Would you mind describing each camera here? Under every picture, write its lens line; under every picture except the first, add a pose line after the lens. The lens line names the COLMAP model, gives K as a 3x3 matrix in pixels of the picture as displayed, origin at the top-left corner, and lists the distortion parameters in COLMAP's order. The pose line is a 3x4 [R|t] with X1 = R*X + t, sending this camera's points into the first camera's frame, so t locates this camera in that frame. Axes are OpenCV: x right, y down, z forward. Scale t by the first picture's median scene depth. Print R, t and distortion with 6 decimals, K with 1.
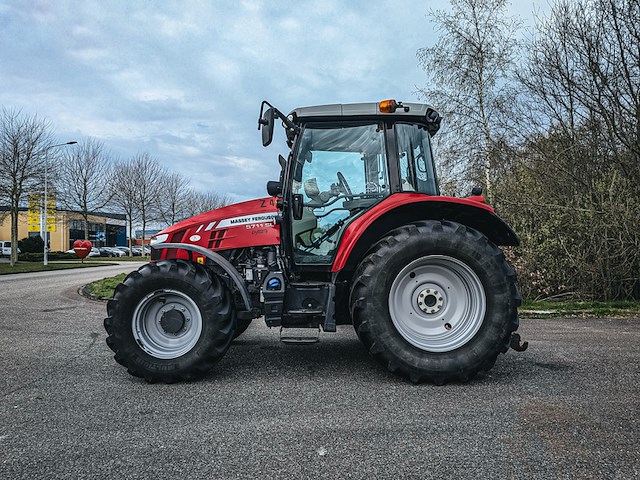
lens RADIAL K [[476.8, 0, 320.2], [0, 476.8, 241.5], [0, 0, 1]] dist [-0.001648, -0.013978]
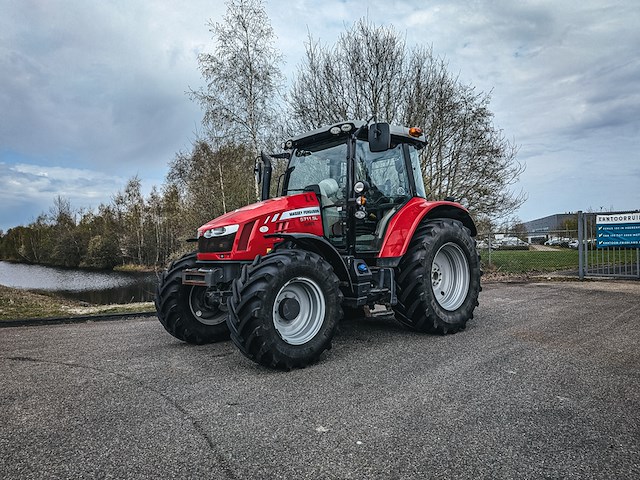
lens RADIAL K [[464.0, 0, 319.5], [0, 464.0, 235.8], [0, 0, 1]] dist [0.011839, -0.027401]
pose [[0.753082, 0.003902, 0.657915, -0.917530], [0.002066, 0.999963, -0.008296, 0.017672], [-0.657923, 0.007607, 0.753047, 0.200392]]
